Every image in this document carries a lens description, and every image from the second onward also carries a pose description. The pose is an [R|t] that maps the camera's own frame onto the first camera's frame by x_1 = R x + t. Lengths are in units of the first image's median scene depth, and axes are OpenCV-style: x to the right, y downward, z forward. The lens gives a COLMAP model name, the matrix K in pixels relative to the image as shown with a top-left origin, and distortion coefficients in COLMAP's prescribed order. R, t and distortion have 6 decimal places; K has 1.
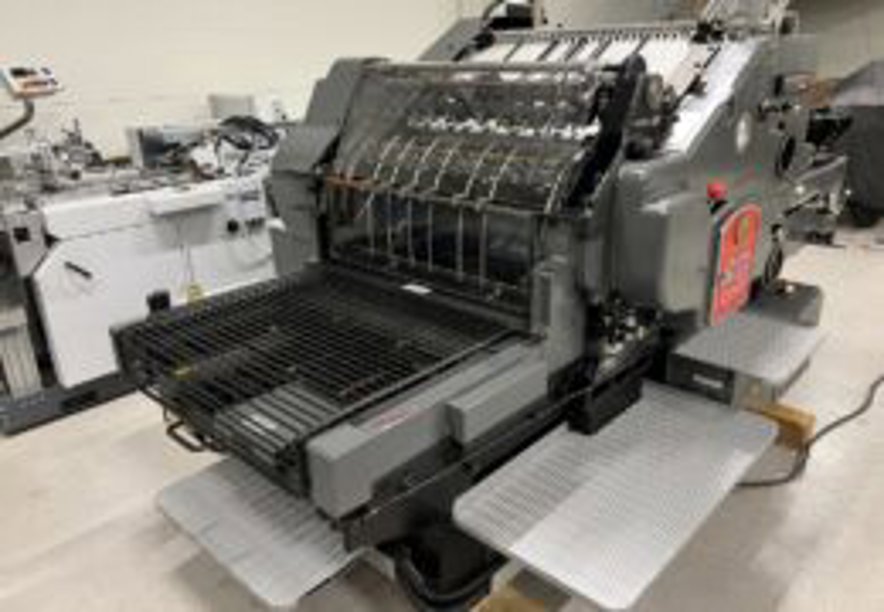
lens RADIAL K [[666.7, 0, 442.0], [0, 666.7, 306.0], [0, 0, 1]] dist [0.074677, -0.073967]
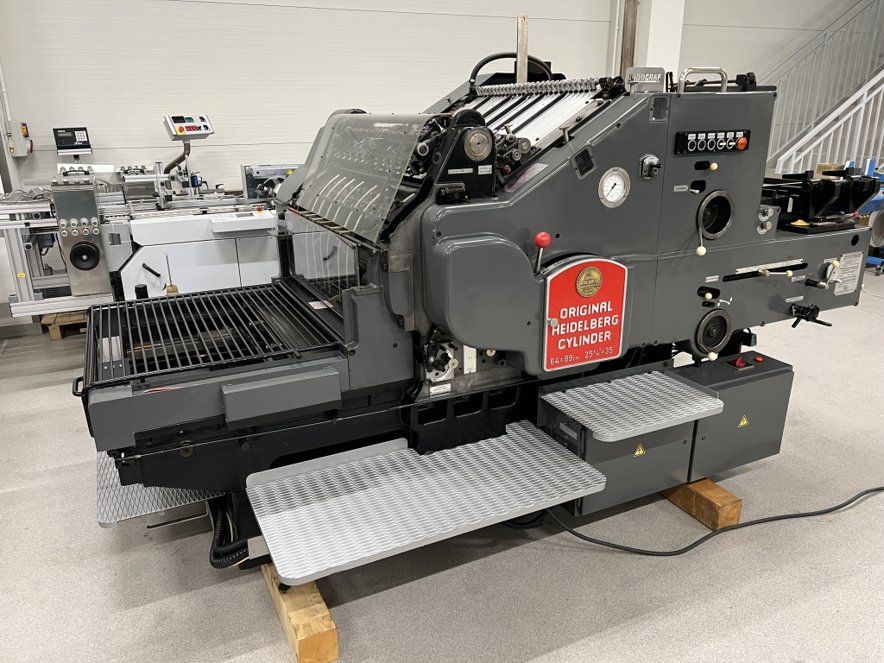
lens RADIAL K [[664.9, 0, 442.0], [0, 664.9, 331.5], [0, 0, 1]] dist [0.079604, -0.089305]
pose [[0.929743, 0.123909, -0.346735, 0.527286], [-0.136048, 0.990643, -0.010787, 0.001534], [0.342154, 0.057201, 0.937901, -0.010707]]
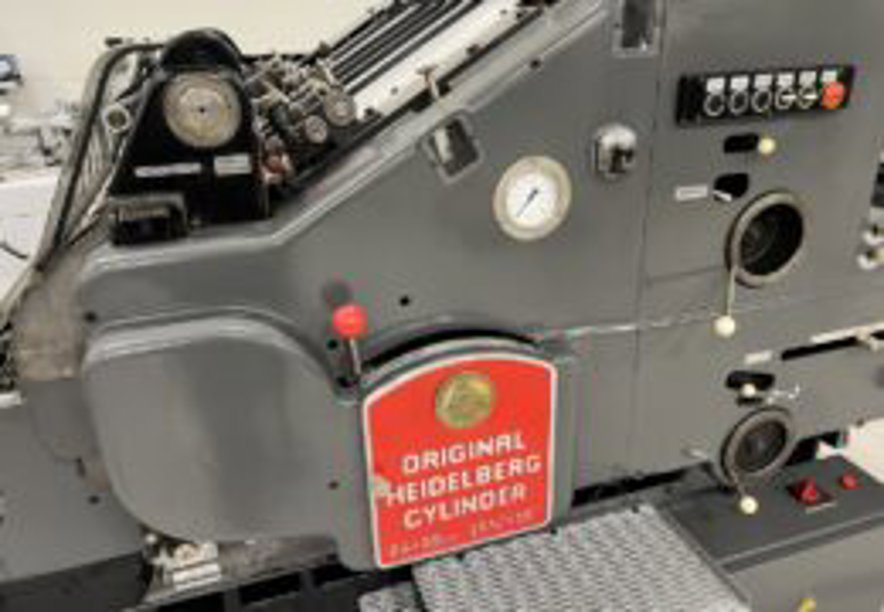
lens RADIAL K [[666.7, 0, 442.0], [0, 666.7, 306.0], [0, 0, 1]] dist [0.074677, -0.073967]
pose [[0.874118, 0.182470, -0.450135, 0.559519], [-0.159871, 0.983199, 0.088102, -0.192913], [0.458648, -0.005048, 0.888604, 0.499277]]
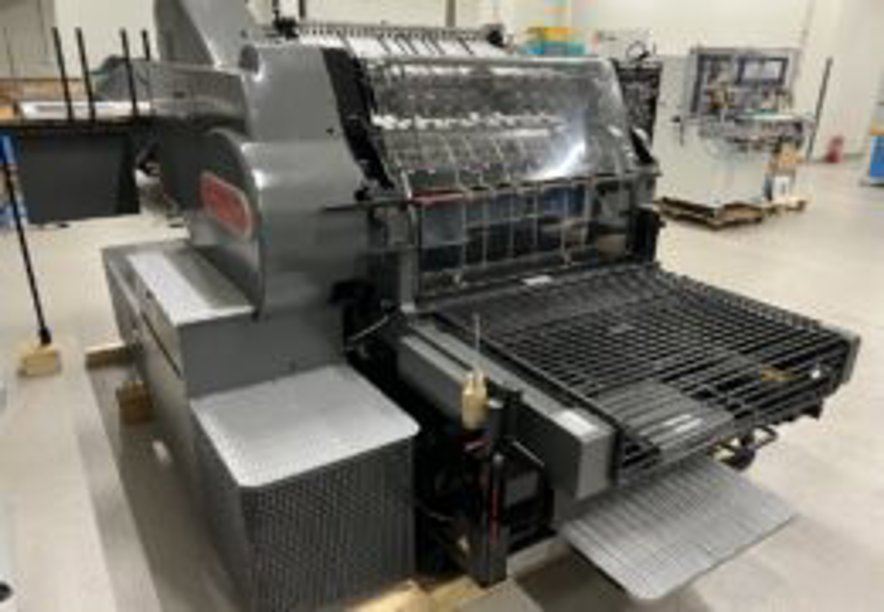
lens RADIAL K [[666.7, 0, 442.0], [0, 666.7, 306.0], [0, 0, 1]] dist [0.074677, -0.073967]
pose [[0.245806, -0.319593, 0.915117, -0.937576], [0.304110, 0.921843, 0.240256, -0.257616], [-0.920378, 0.219240, 0.323786, 0.751144]]
